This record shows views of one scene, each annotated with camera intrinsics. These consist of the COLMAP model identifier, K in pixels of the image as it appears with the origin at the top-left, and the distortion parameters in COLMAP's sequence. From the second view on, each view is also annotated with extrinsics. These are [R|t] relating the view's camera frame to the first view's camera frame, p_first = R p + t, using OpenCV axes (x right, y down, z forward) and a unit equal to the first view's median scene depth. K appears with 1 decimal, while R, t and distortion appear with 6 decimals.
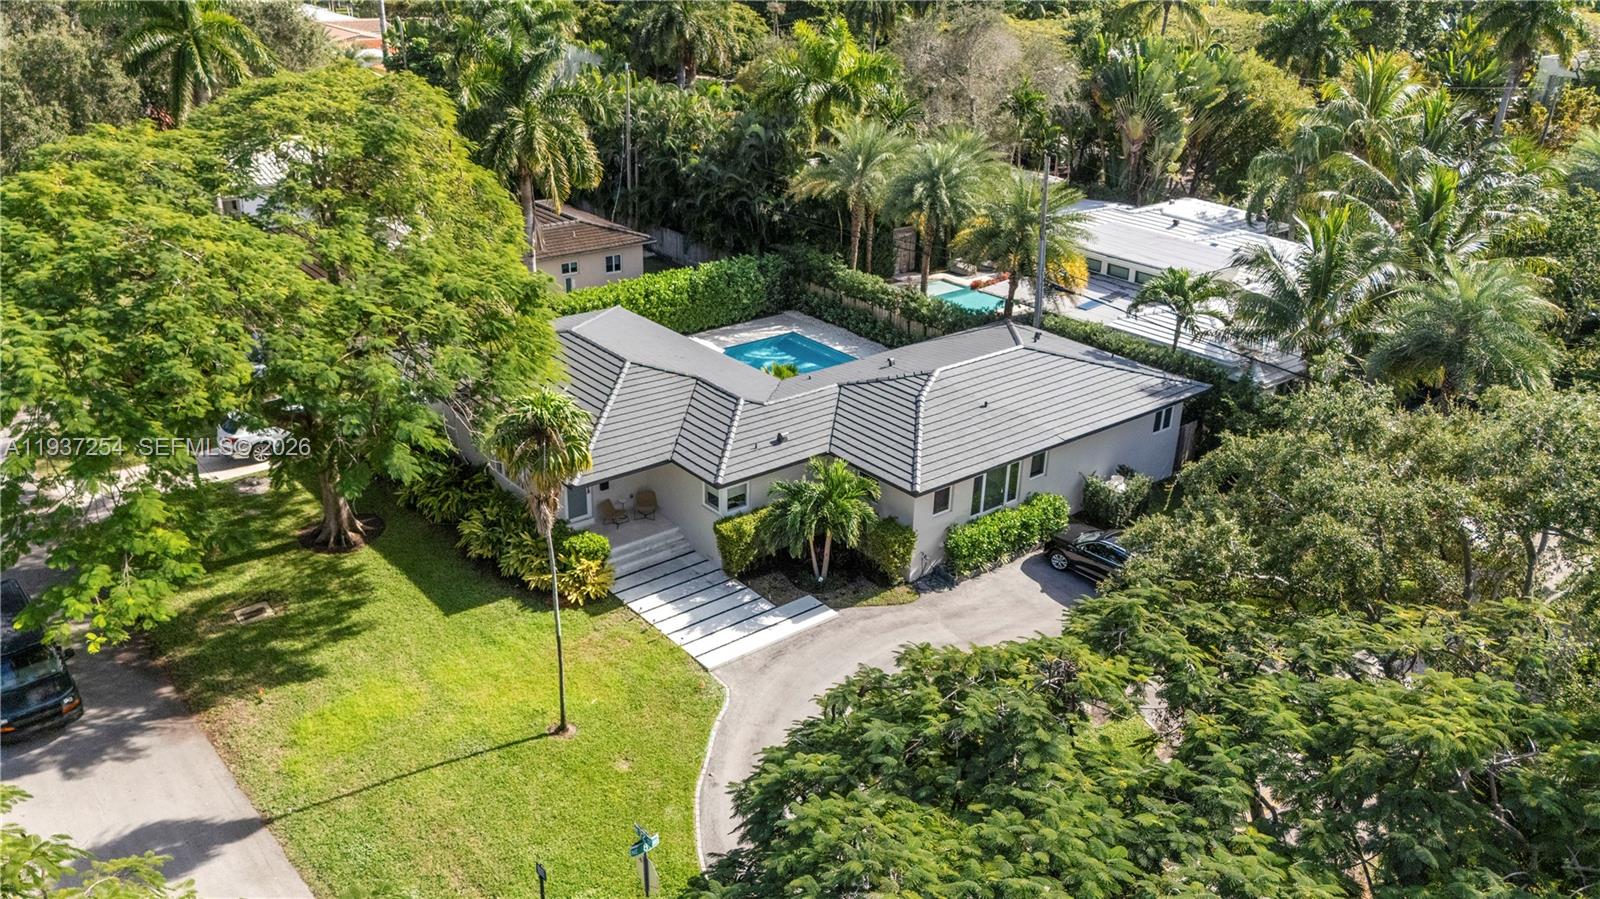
lens RADIAL K [[1162.1, 0, 800.0], [0, 1162.1, 449.5], [0, 0, 1]] dist [0.090919, -0.091967]
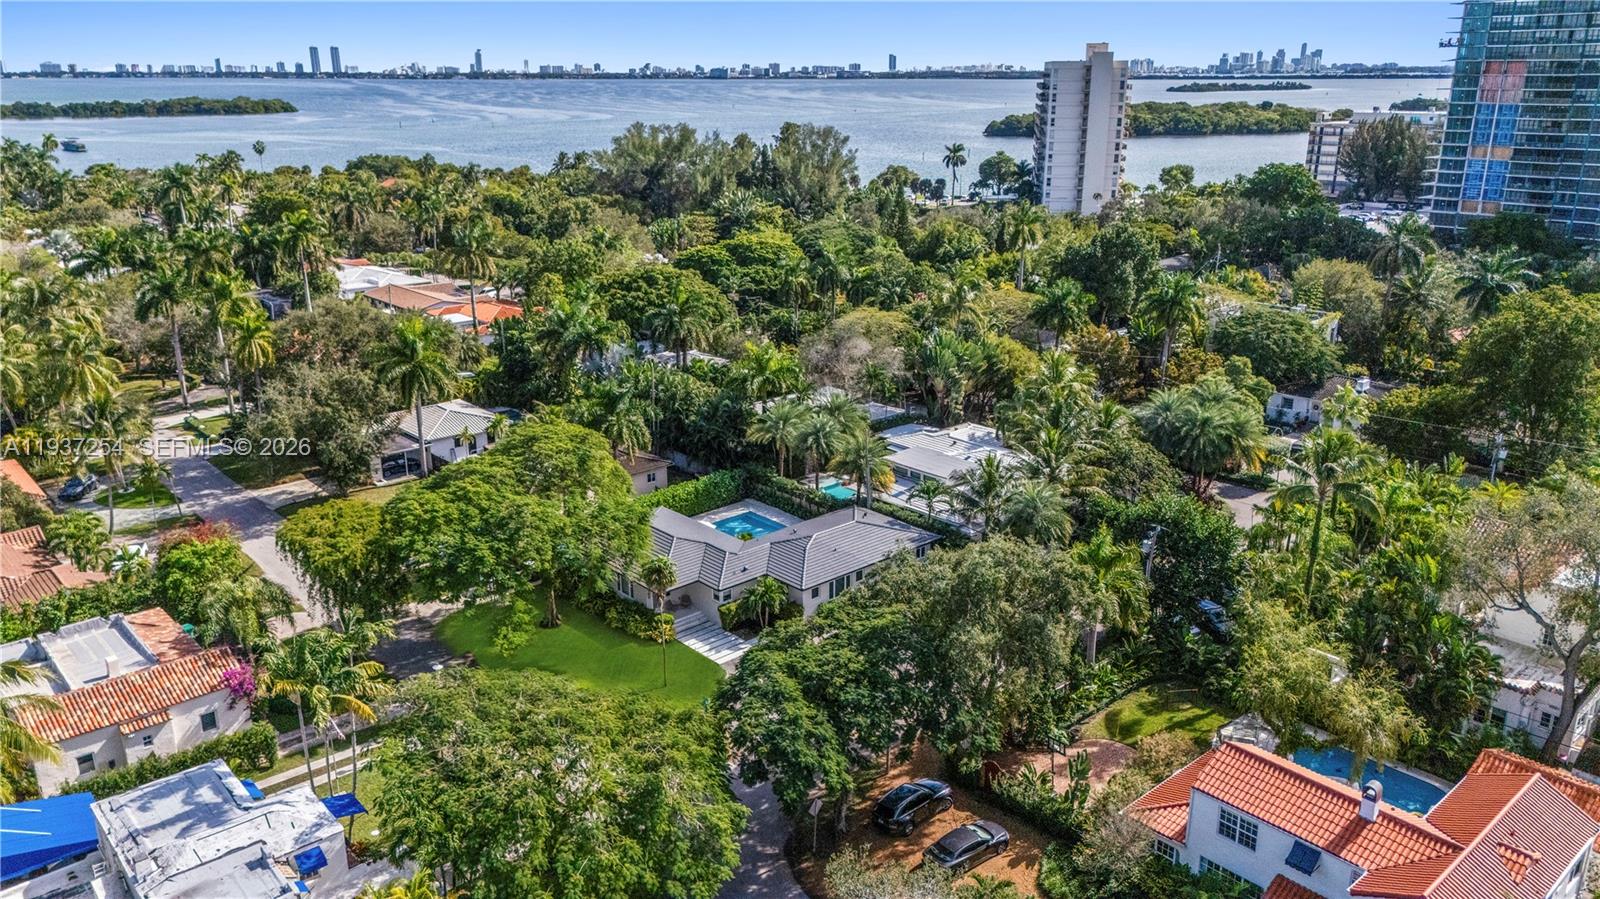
lens RADIAL K [[1162.1, 0, 800.0], [0, 1162.1, 449.5], [0, 0, 1]] dist [0.090919, -0.091967]
pose [[0.998622, -0.042746, 0.030438, 0.023941], [0.045790, 0.993145, -0.107548, 0.006152], [-0.025633, 0.108793, 0.993734, -0.983777]]
